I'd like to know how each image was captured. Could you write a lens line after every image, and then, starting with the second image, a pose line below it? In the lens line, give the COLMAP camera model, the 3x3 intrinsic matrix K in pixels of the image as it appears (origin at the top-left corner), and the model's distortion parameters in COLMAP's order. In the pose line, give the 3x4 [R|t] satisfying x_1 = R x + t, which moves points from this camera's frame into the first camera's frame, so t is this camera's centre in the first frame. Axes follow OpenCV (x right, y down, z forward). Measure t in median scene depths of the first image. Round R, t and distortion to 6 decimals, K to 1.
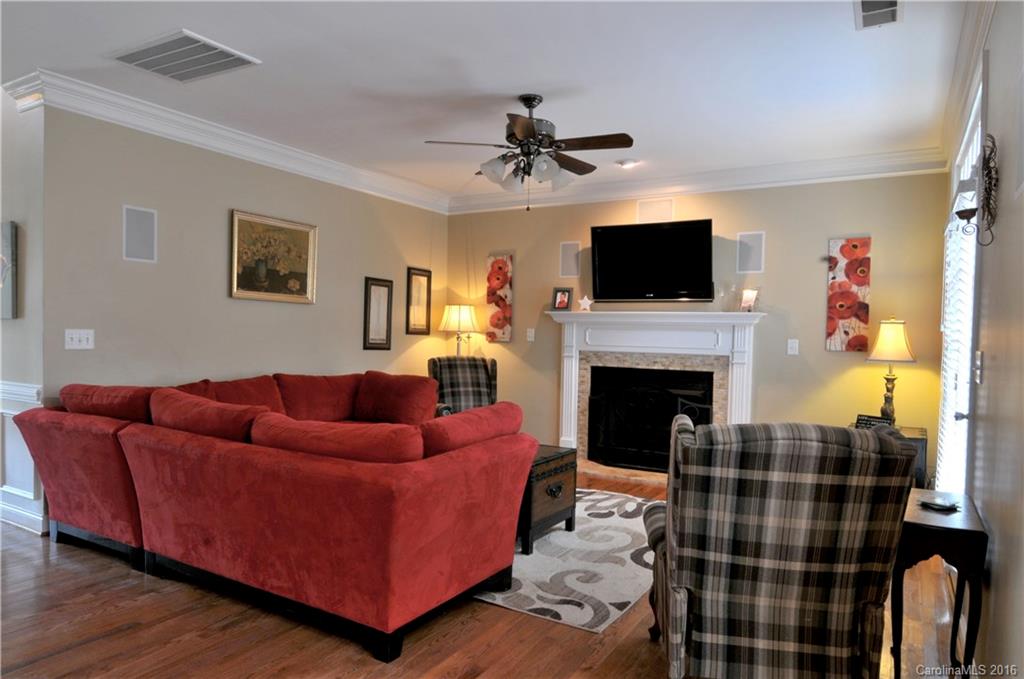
lens RADIAL K [[671.2, 0, 508.9], [0, 671.2, 340.3], [0, 0, 1]] dist [0.000889, -0.019226]
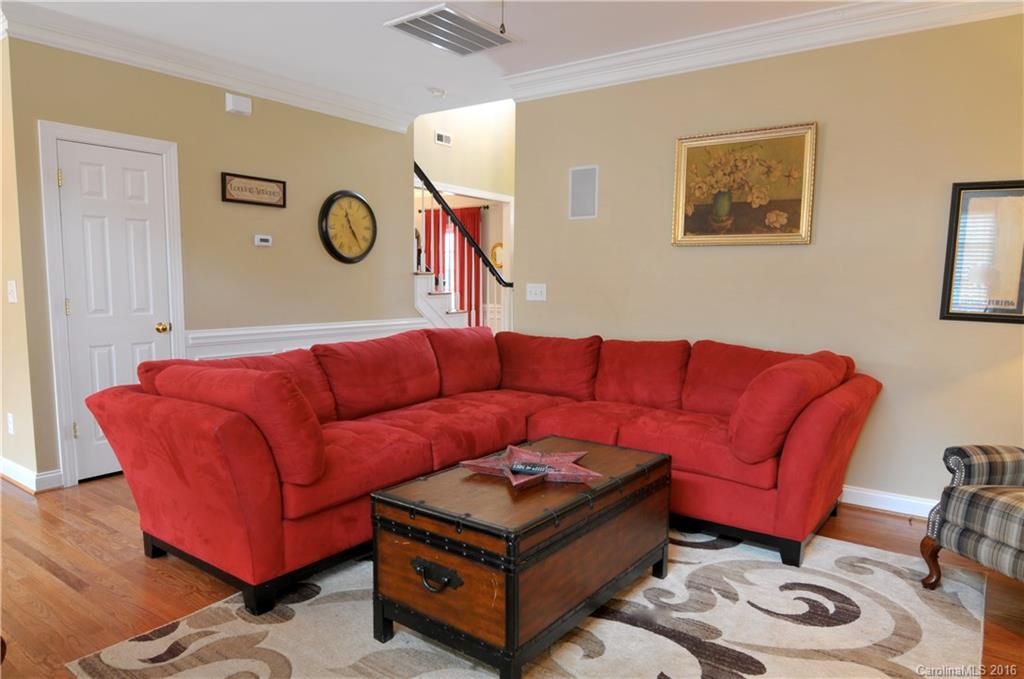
lens RADIAL K [[671.2, 0, 509.3], [0, 671.2, 345.7], [0, 0, 1]] dist [0.000889, -0.019226]
pose [[-0.106818, 0.072767, -0.991612, 0.436117], [-0.023672, 0.996850, 0.075701, 0.002921], [0.993997, 0.031560, -0.104759, 0.848827]]
